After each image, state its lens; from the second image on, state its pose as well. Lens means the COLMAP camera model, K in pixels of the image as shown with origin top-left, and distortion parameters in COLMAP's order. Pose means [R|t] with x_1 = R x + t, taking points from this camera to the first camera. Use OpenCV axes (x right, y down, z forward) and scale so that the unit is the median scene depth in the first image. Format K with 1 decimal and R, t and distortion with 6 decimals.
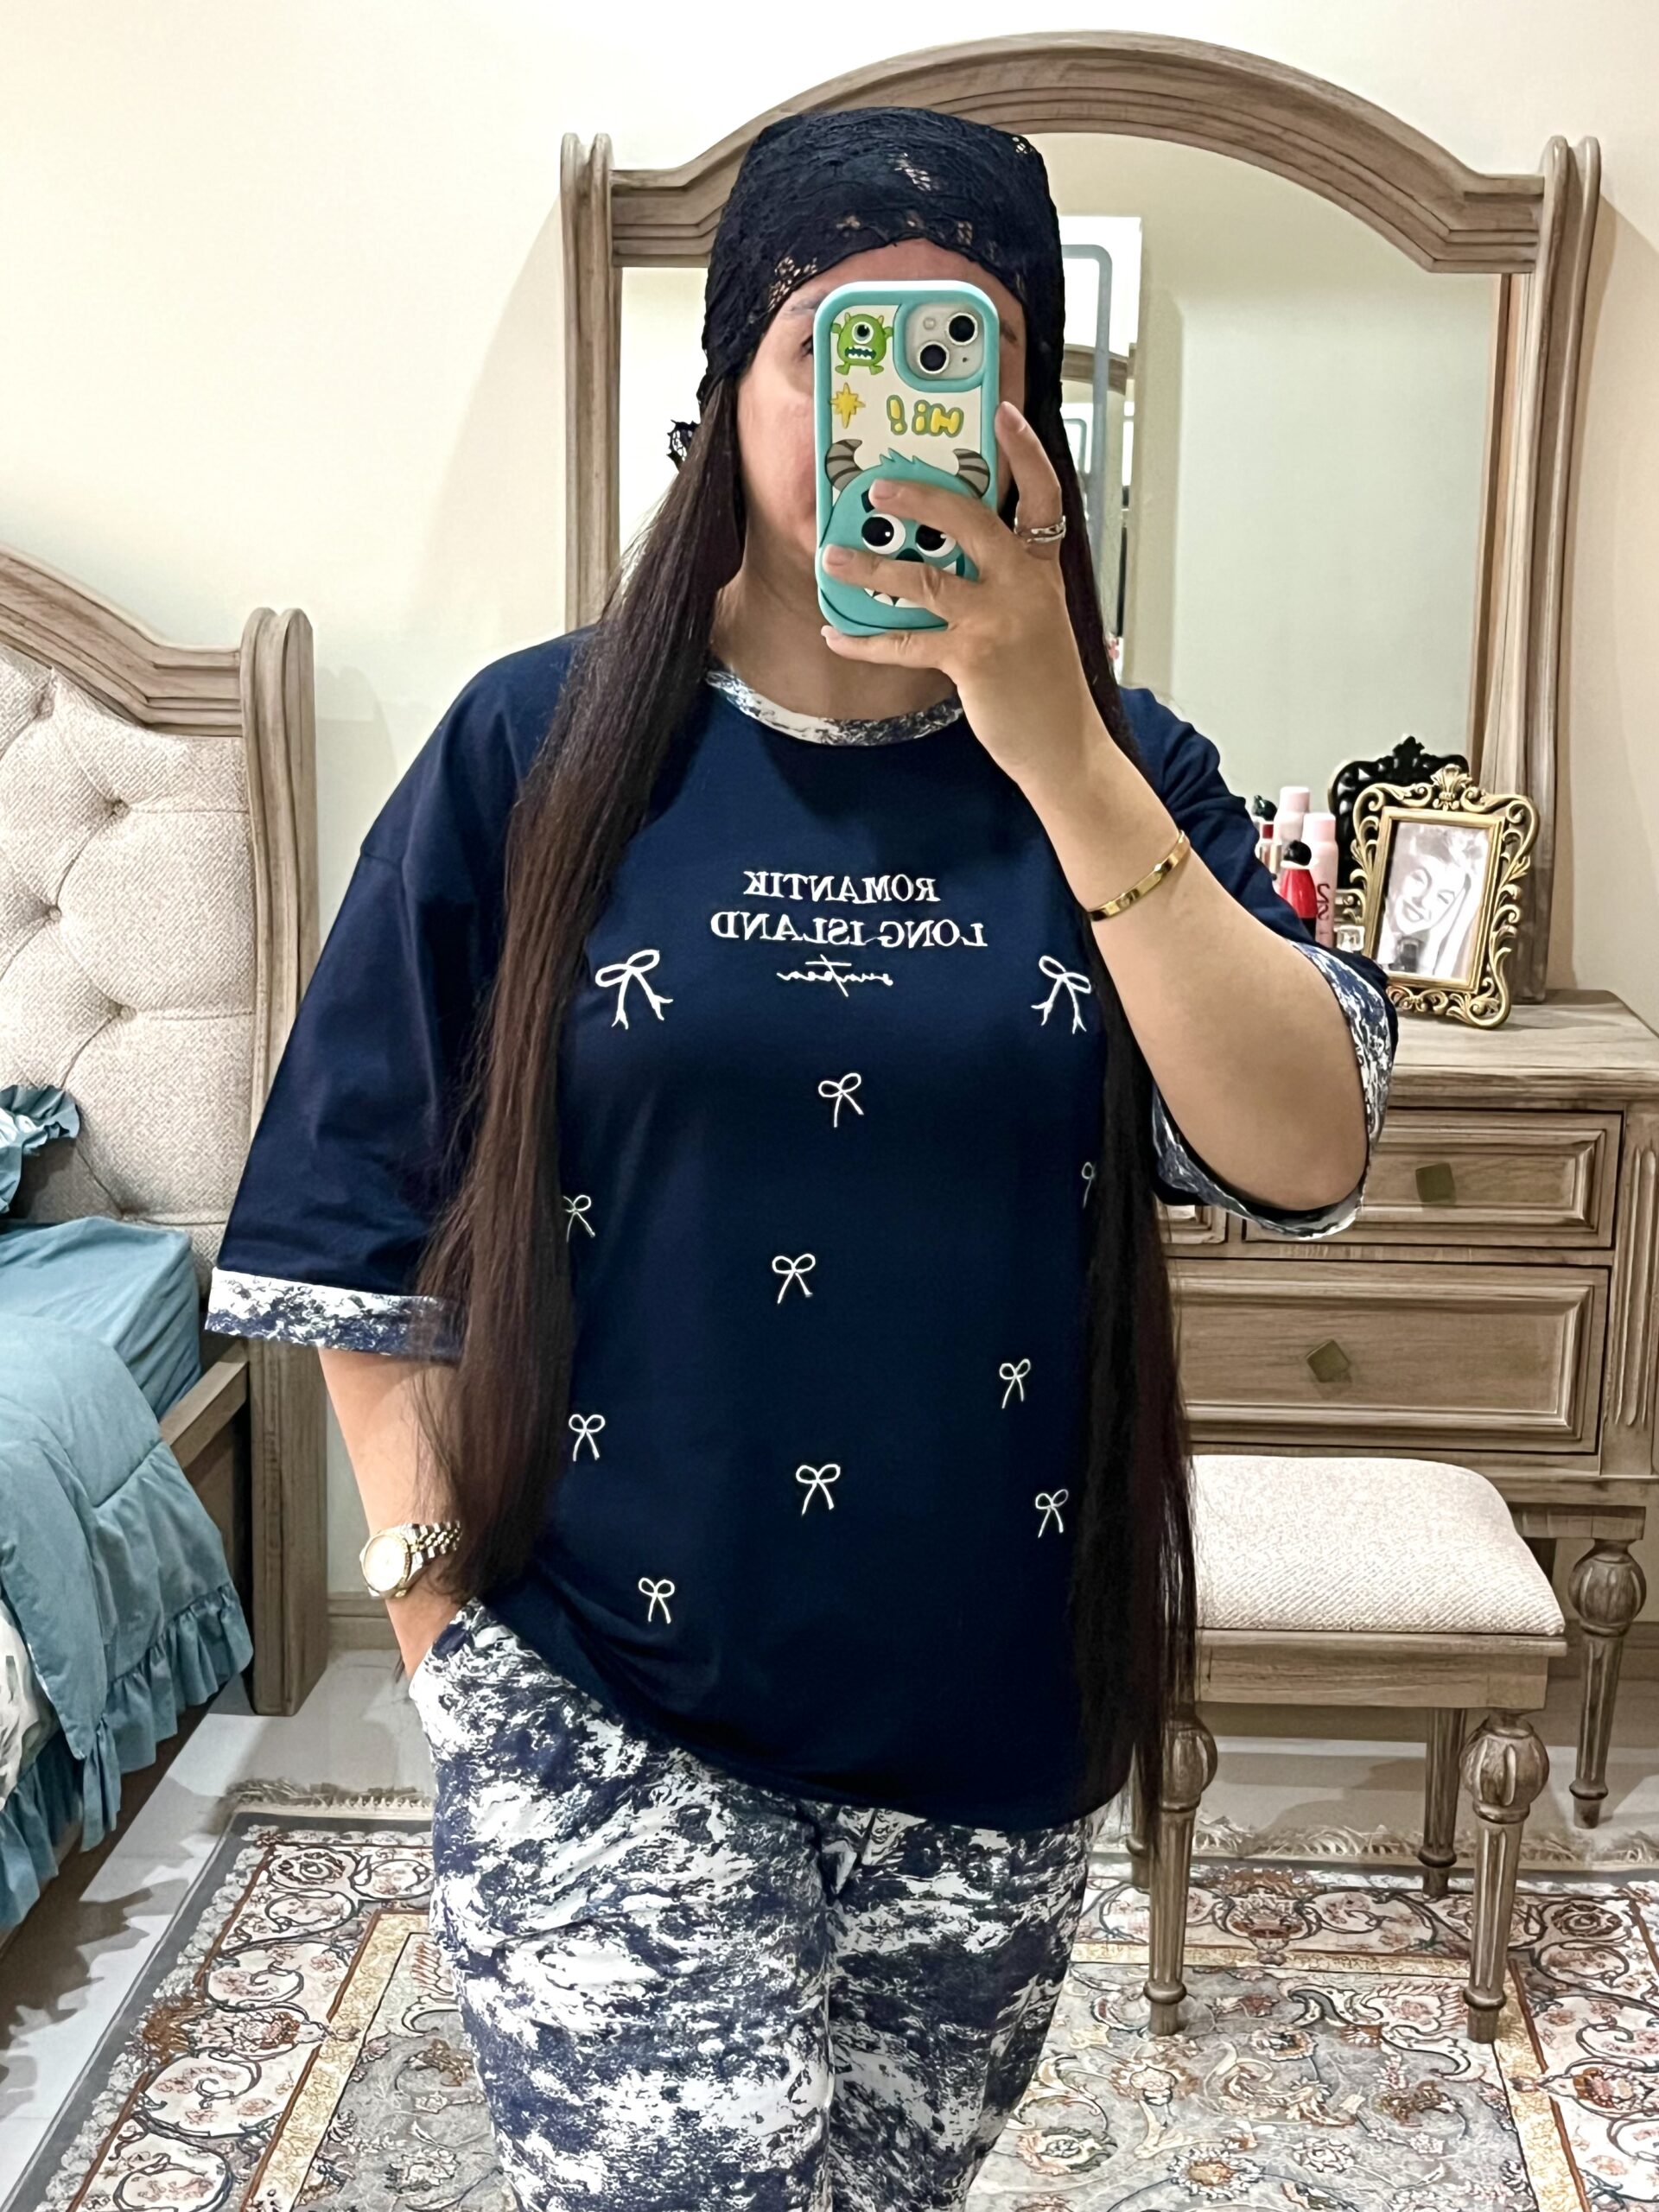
lens RADIAL K [[3239.8, 0, 844.7], [0, 3239.8, 1098.1], [0, 0, 1]] dist [0.011214, 0.000000]
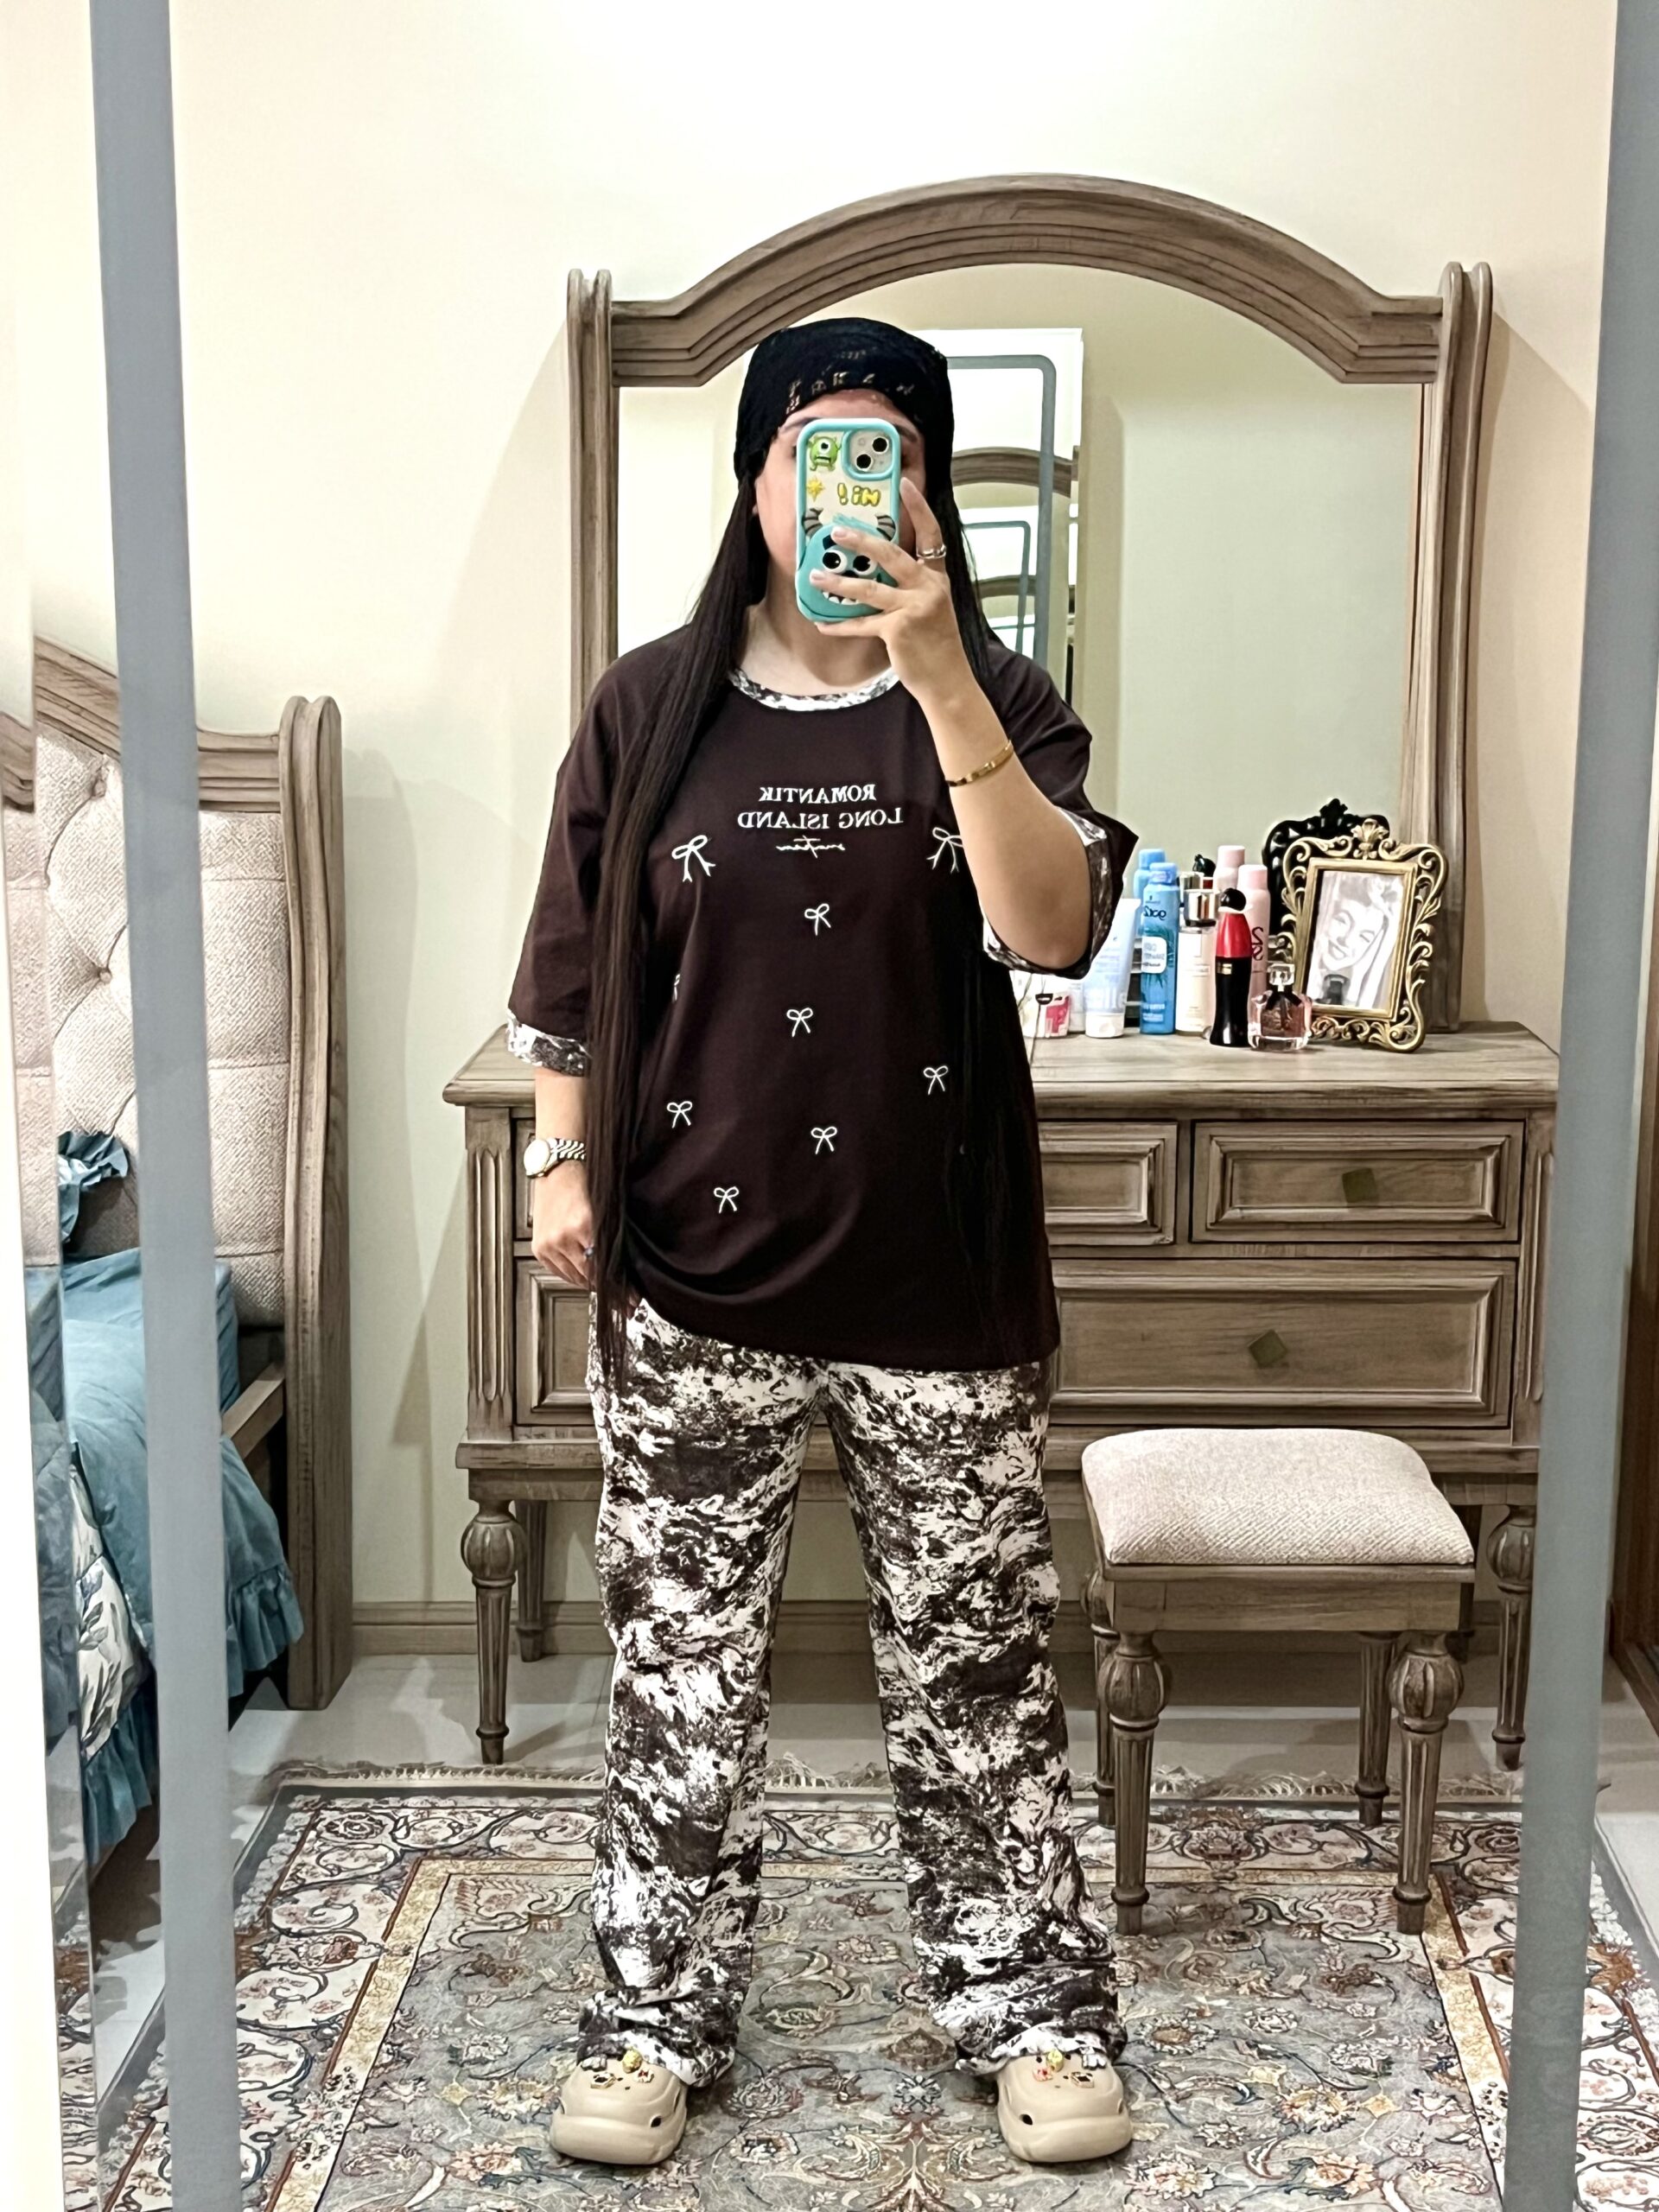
lens RADIAL K [[3389.6, 0, 791.6], [0, 3389.6, 1070.5], [0, 0, 1]] dist [-0.002333, 0.000000]
pose [[0.999923, -0.012103, 0.002558, -0.016777], [0.012211, 0.998807, -0.047273, 0.039317], [-0.001983, 0.047300, 0.998879, -0.173247]]
